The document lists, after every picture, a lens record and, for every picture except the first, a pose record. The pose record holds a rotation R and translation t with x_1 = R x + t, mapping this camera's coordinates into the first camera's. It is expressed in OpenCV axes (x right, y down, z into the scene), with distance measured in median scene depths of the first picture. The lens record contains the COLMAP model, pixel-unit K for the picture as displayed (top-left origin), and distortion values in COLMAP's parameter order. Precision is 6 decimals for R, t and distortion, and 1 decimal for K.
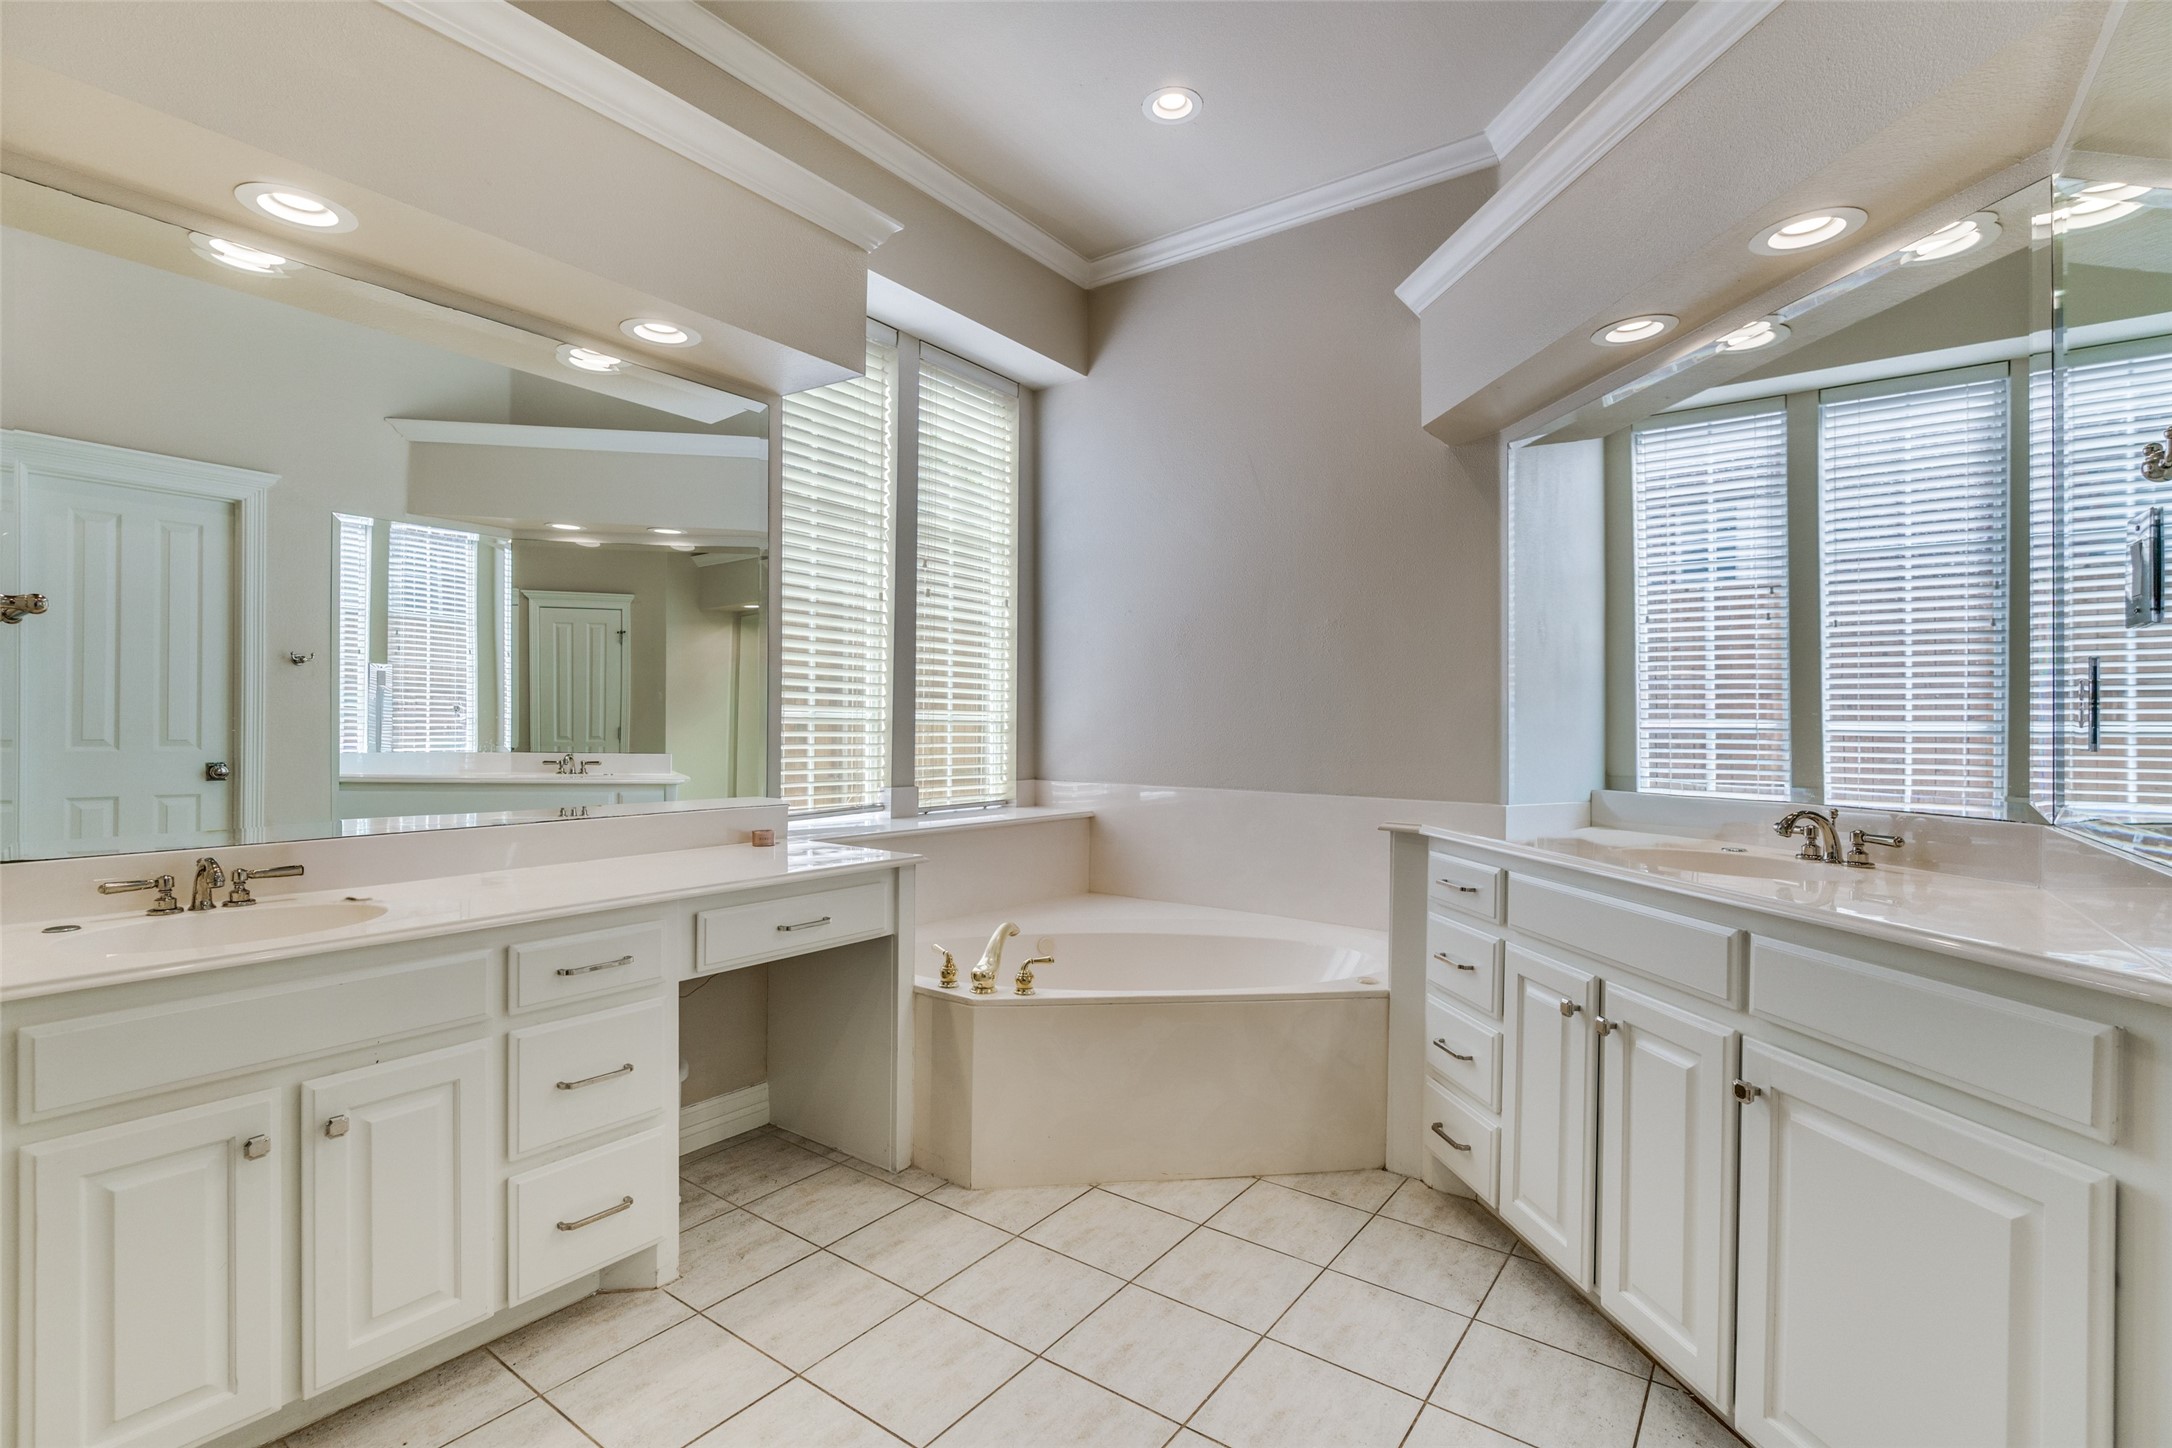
lens RADIAL K [[993.1, 0, 1076.1], [0, 993.1, 730.2], [0, 0, 1]] dist [-0.000477, -0.001121]
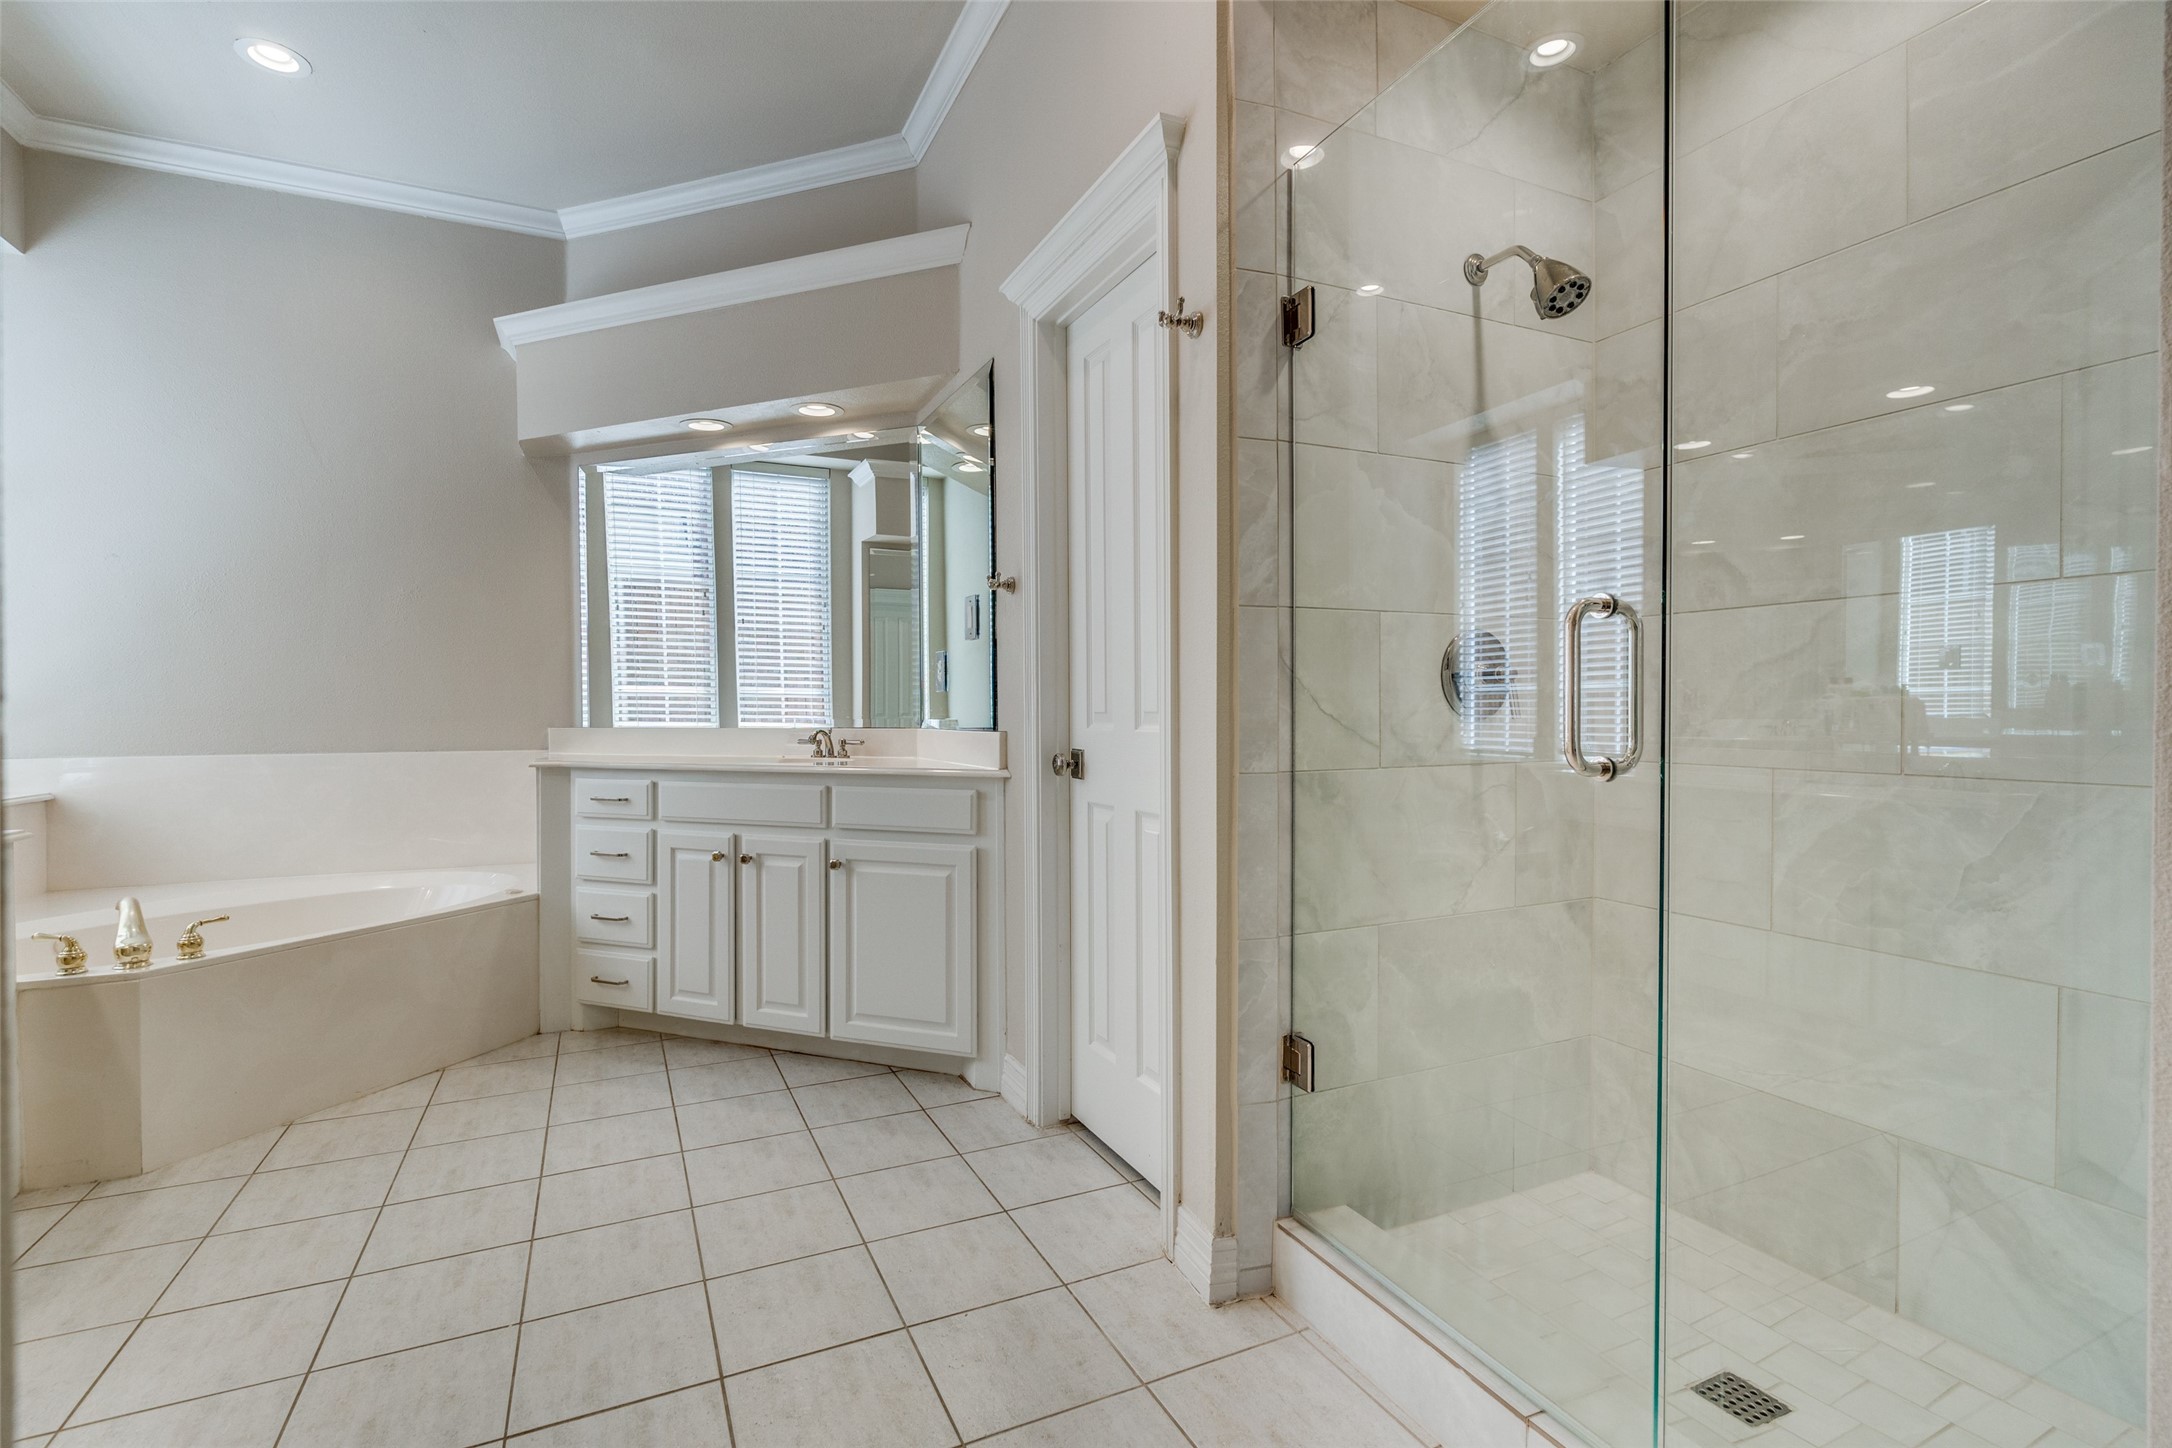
lens RADIAL K [[993.1, 0, 1085.1], [0, 993.1, 718.9], [0, 0, 1]] dist [-0.000477, -0.001121]
pose [[0.463456, -0.020950, 0.885872, -0.514361], [0.008937, 0.999780, 0.018969, 0.023905], [-0.886075, -0.000874, 0.463542, -0.219718]]
